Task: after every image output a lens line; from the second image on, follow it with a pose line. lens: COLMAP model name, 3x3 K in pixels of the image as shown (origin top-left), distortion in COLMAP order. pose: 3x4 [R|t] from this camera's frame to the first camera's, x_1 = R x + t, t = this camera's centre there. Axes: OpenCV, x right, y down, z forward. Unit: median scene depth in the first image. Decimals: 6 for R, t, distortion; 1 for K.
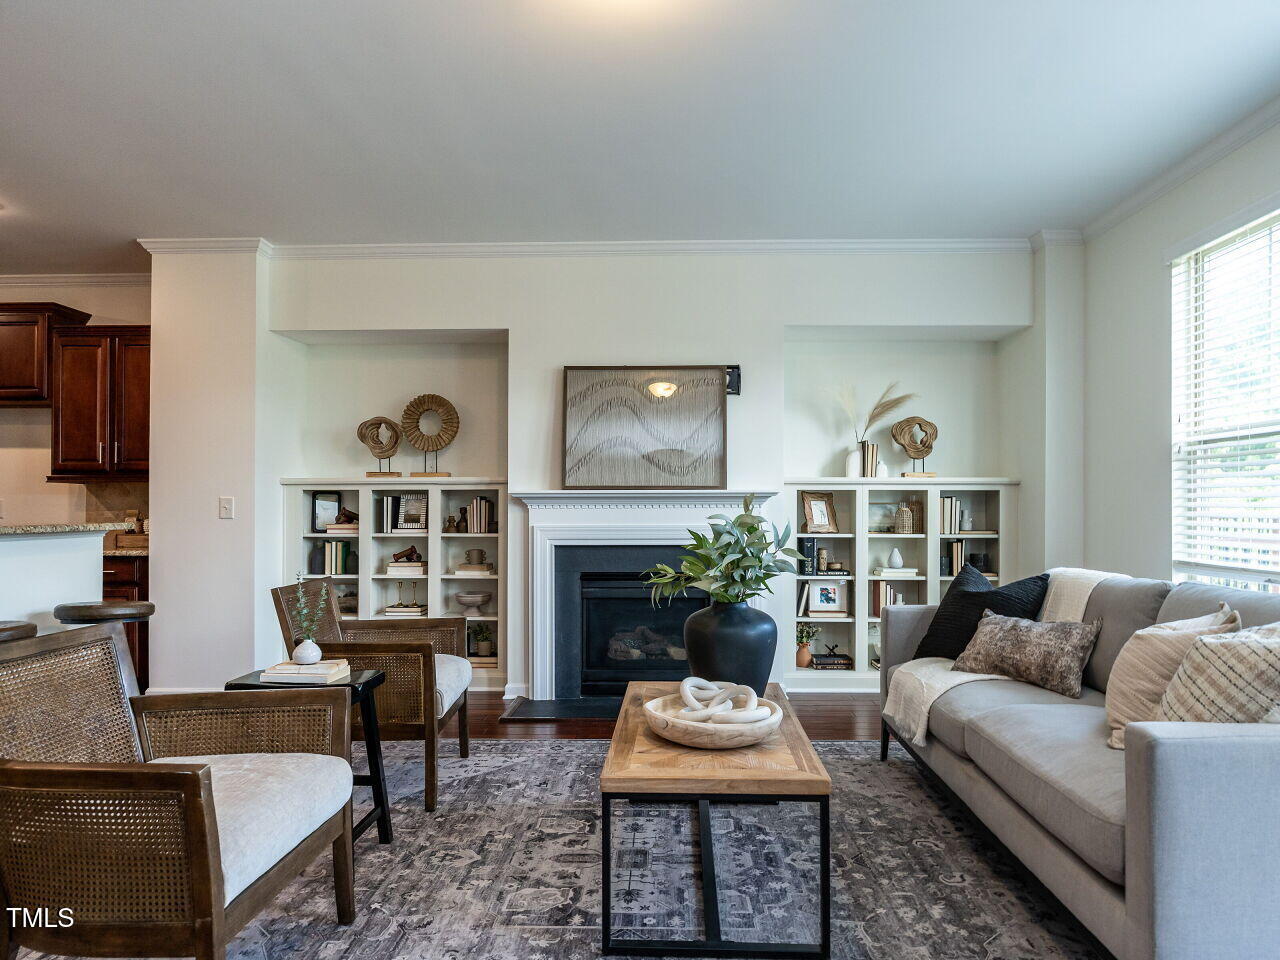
lens RADIAL K [[793.1, 0, 668.0], [0, 793.1, 493.6], [0, 0, 1]] dist [-0.002361, -0.002186]
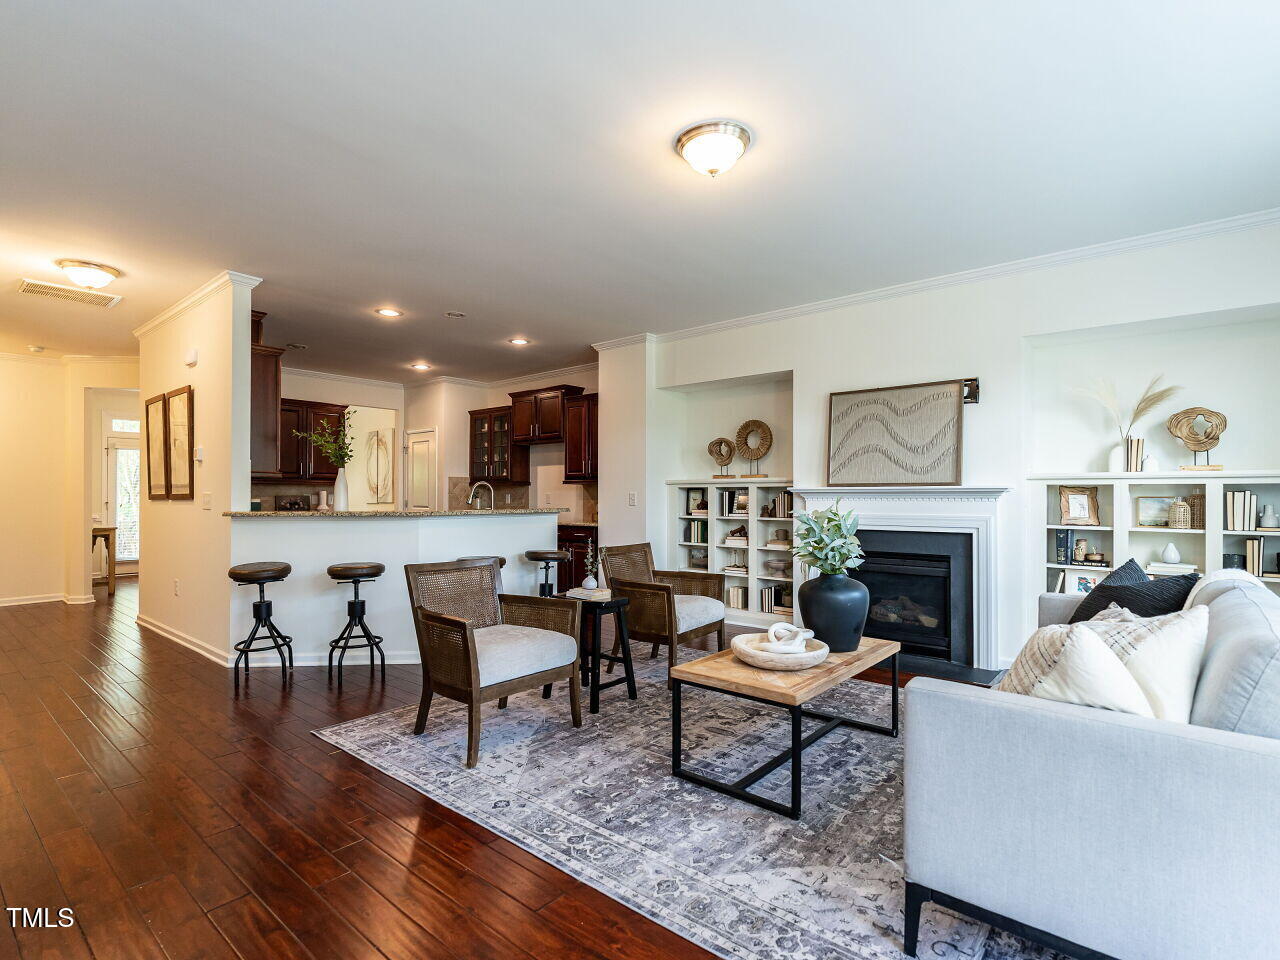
lens RADIAL K [[643.8, 0, 640.0], [0, 643.8, 480.0], [0, 0, 1]] dist [0.001270, 0.000290]
pose [[0.779990, -0.013371, -0.625650, 0.276745], [0.010306, 0.999911, -0.008520, -0.009298], [0.625708, 0.000198, 0.780058, -0.036142]]
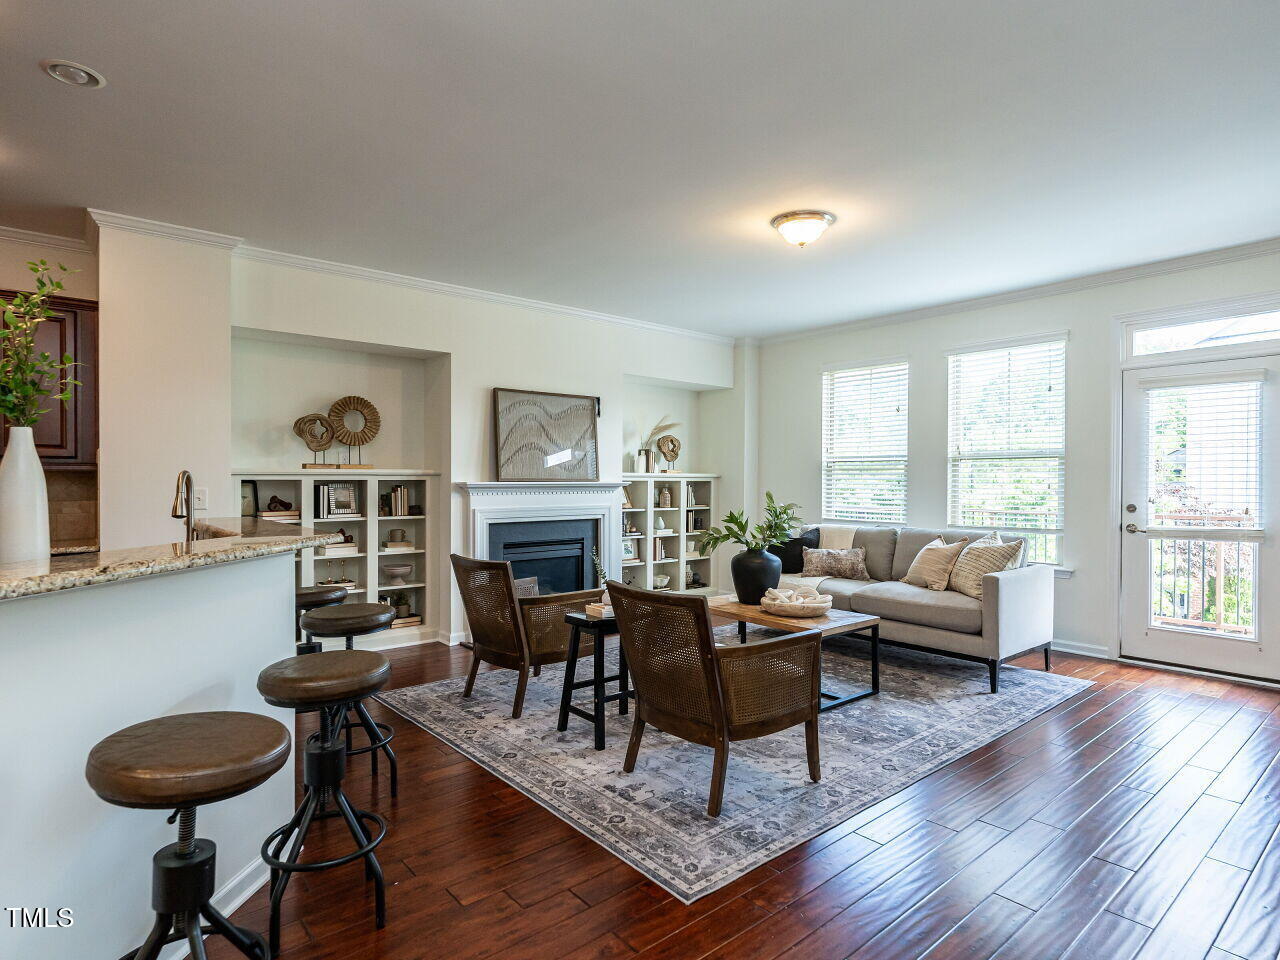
lens RADIAL K [[693.3, 0, 640.0], [0, 693.3, 480.0], [0, 0, 1]] dist [-0.000146, 0.000053]
pose [[0.752079, 0.002413, 0.659068, -0.672775], [-0.012999, 0.999853, 0.011173, -0.021226], [-0.658944, -0.016970, 0.752000, -0.024989]]
